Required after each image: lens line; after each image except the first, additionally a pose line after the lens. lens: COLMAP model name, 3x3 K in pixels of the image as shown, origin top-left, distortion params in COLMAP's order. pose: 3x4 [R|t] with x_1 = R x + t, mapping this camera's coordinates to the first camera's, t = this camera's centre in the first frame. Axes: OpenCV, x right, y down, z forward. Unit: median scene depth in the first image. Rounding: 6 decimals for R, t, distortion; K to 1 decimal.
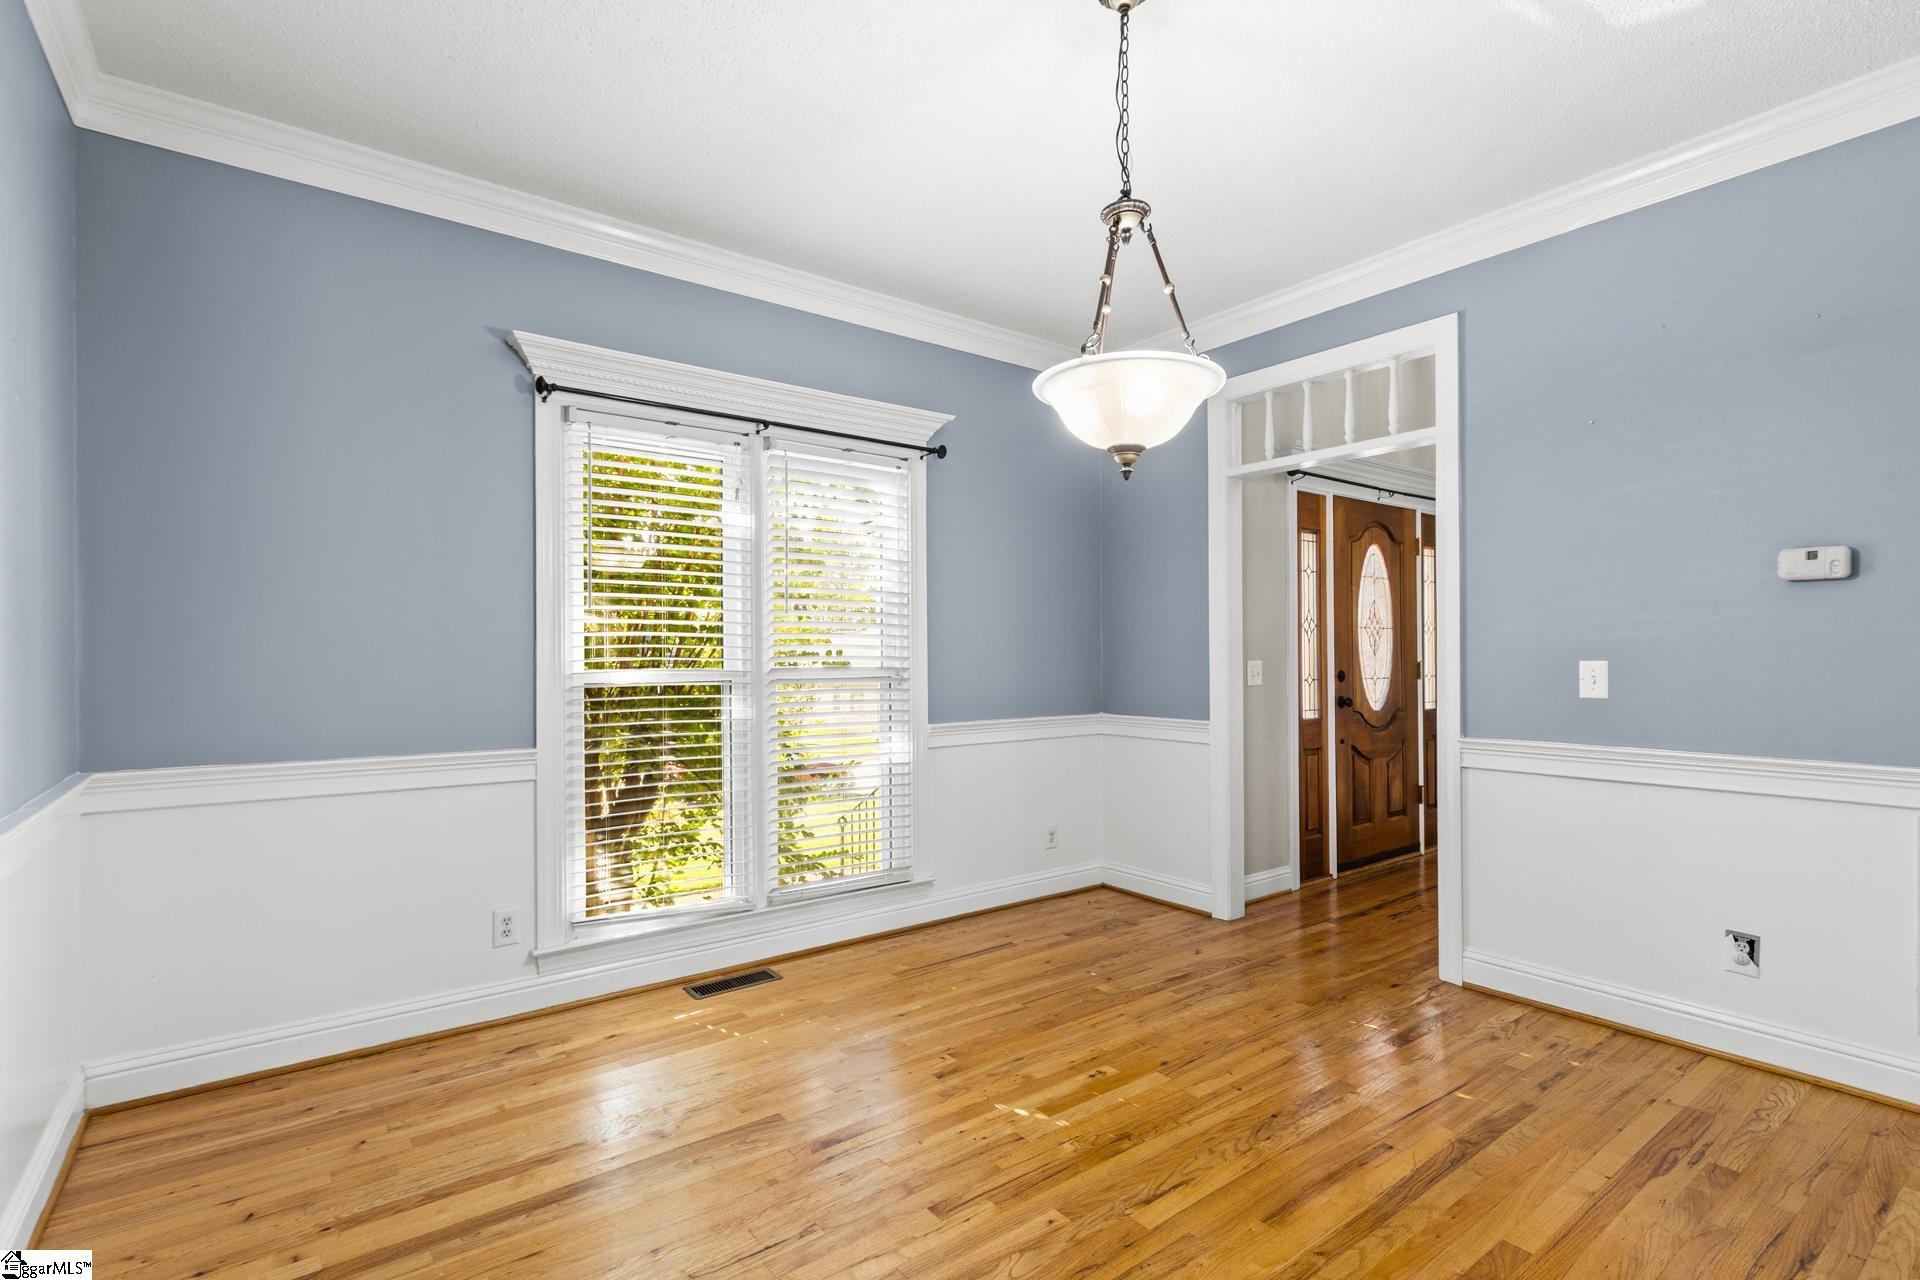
lens RADIAL K [[884.5, 0, 916.2], [0, 884.5, 657.9], [0, 0, 1]] dist [-0.000020, -0.001467]
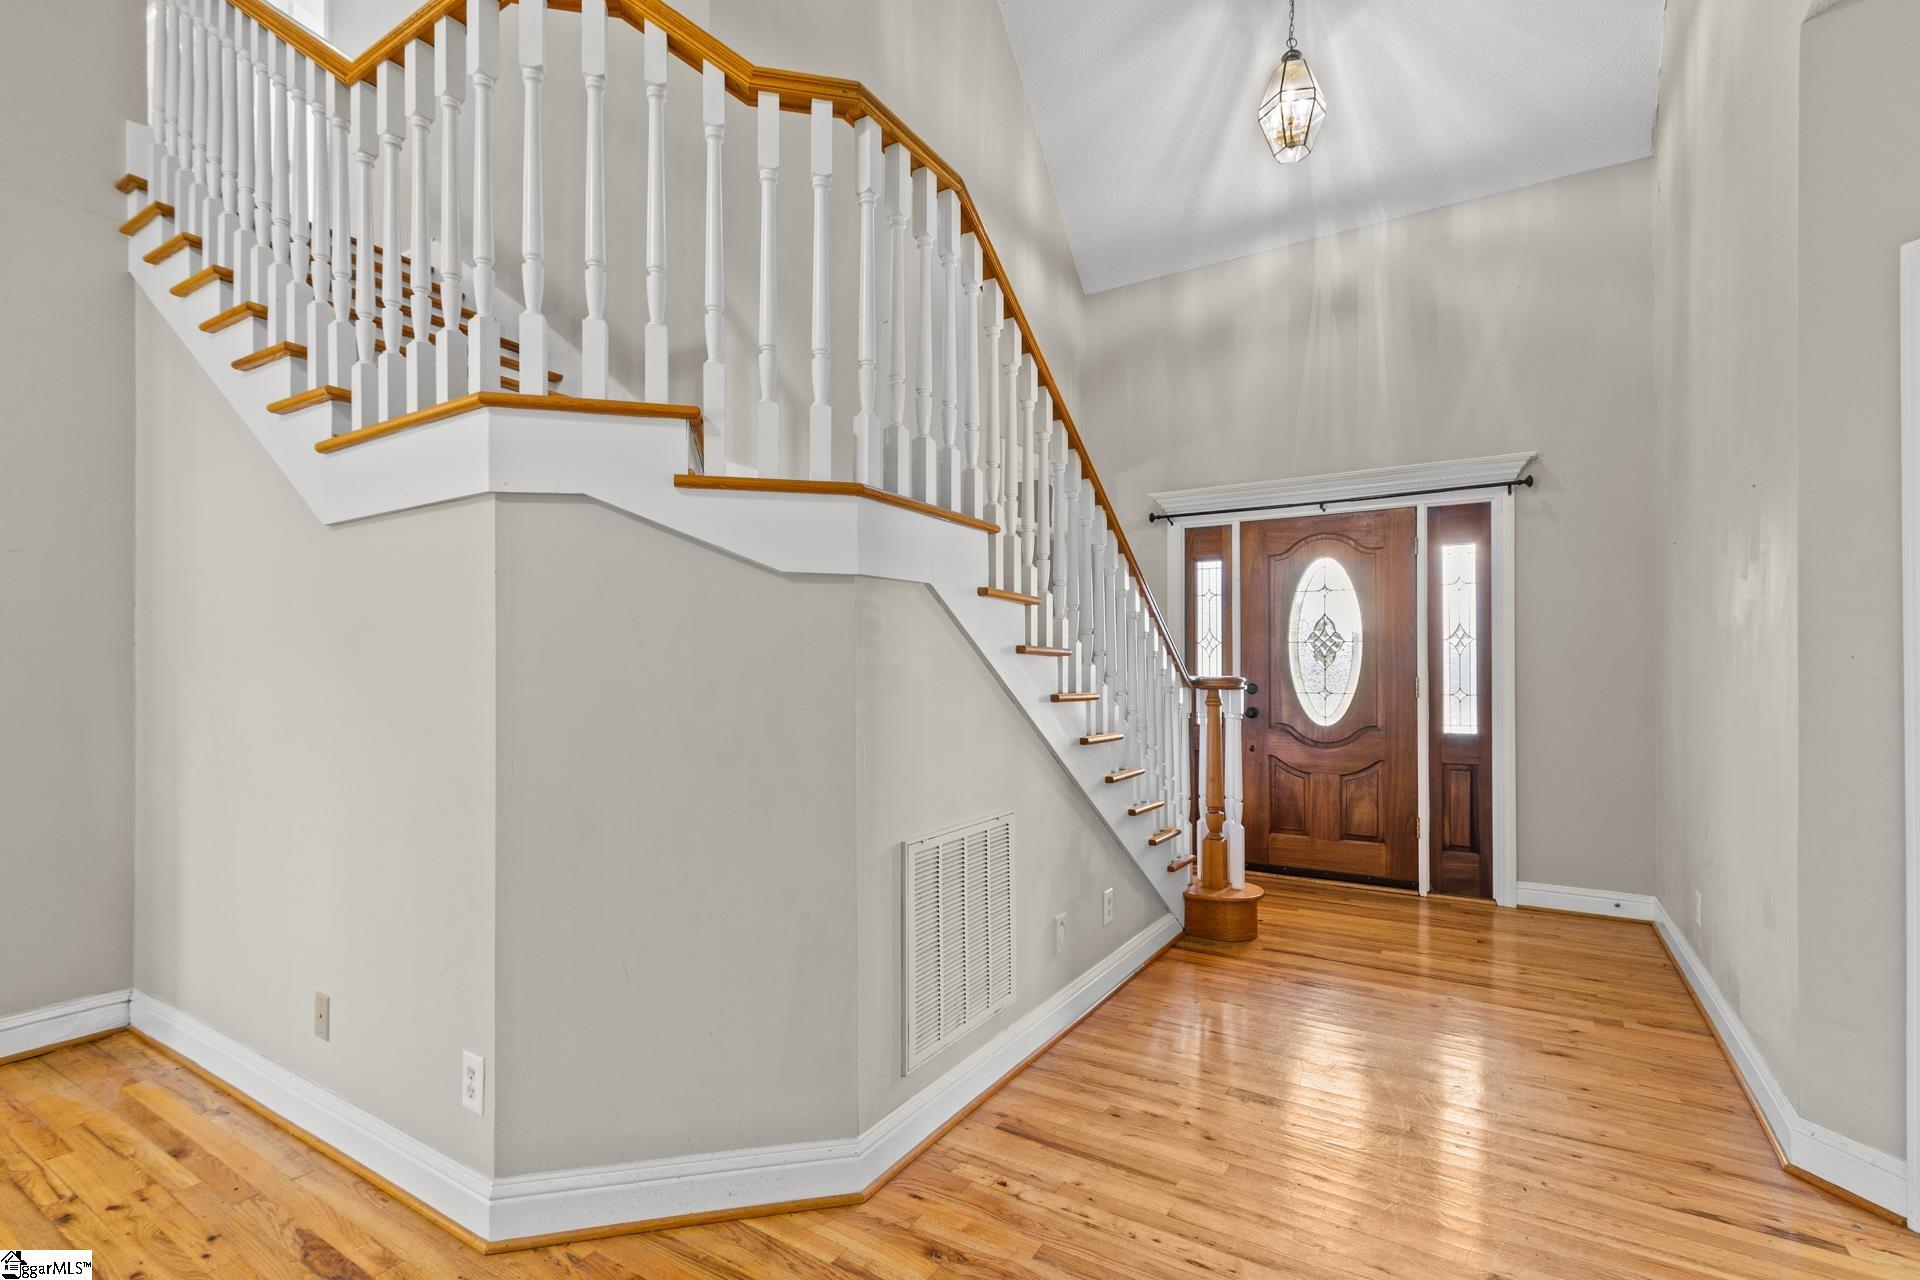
lens RADIAL K [[884.5, 0, 948.6], [0, 884.5, 648.7], [0, 0, 1]] dist [-0.000020, -0.001467]
pose [[0.371455, -0.006472, -0.928429, 1.435688], [0.005164, 0.999975, -0.004905, -0.026189], [0.928437, -0.002973, 0.371479, 0.275974]]
